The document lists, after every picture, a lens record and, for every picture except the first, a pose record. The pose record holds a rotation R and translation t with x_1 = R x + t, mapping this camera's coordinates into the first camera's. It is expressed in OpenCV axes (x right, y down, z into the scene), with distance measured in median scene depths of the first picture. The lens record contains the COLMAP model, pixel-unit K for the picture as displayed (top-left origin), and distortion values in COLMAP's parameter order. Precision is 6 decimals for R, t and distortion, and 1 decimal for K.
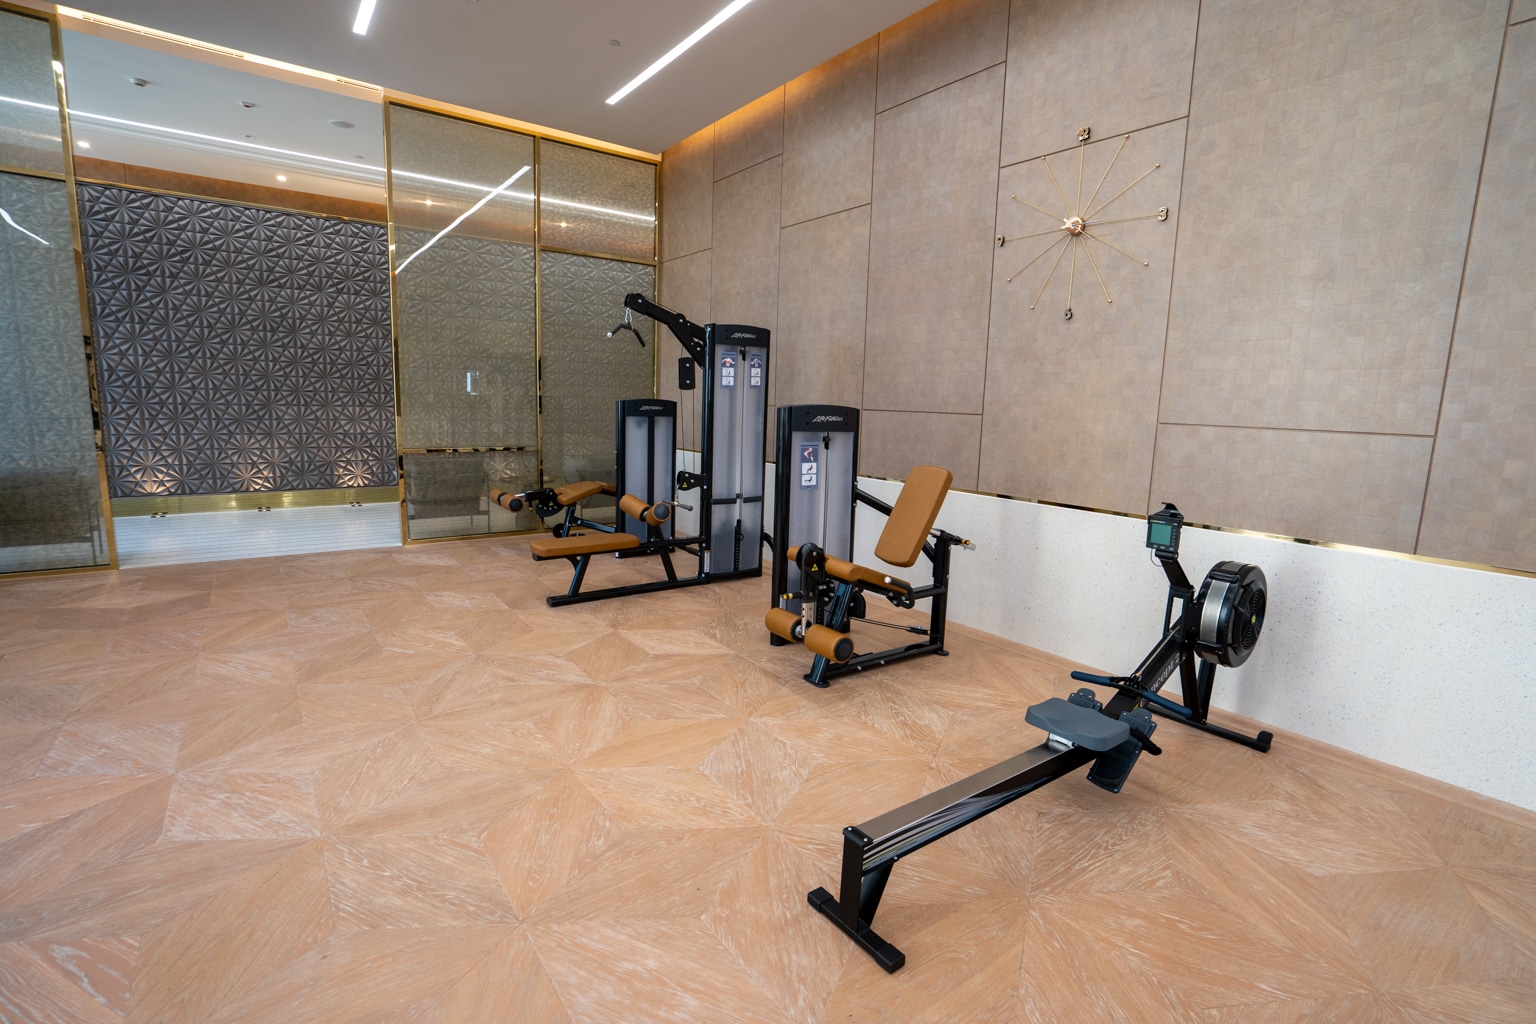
lens RADIAL K [[704.3, 0, 769.2], [0, 704.3, 515.8], [0, 0, 1]] dist [-0.030749, 0.001567]
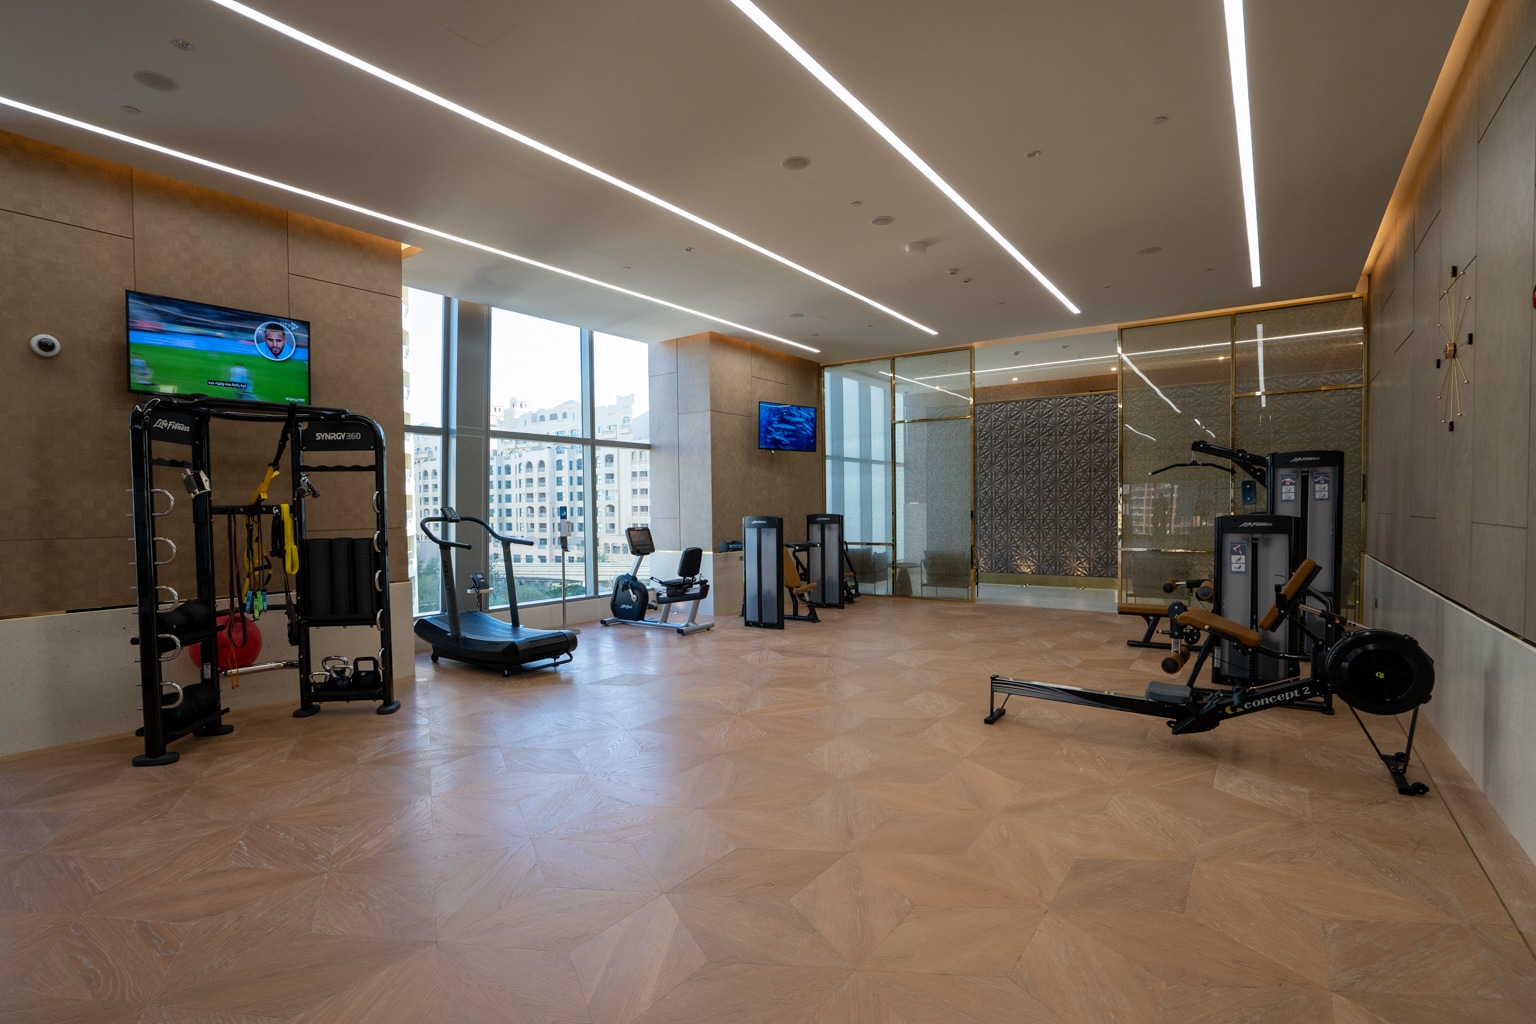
lens RADIAL K [[704.3, 0, 765.5], [0, 704.3, 517.0], [0, 0, 1]] dist [-0.030749, 0.001567]
pose [[0.329203, -0.021273, -0.944020, 0.531038], [-0.129652, 0.989259, -0.067505, 0.032335], [0.935316, 0.144617, 0.322909, -0.172829]]
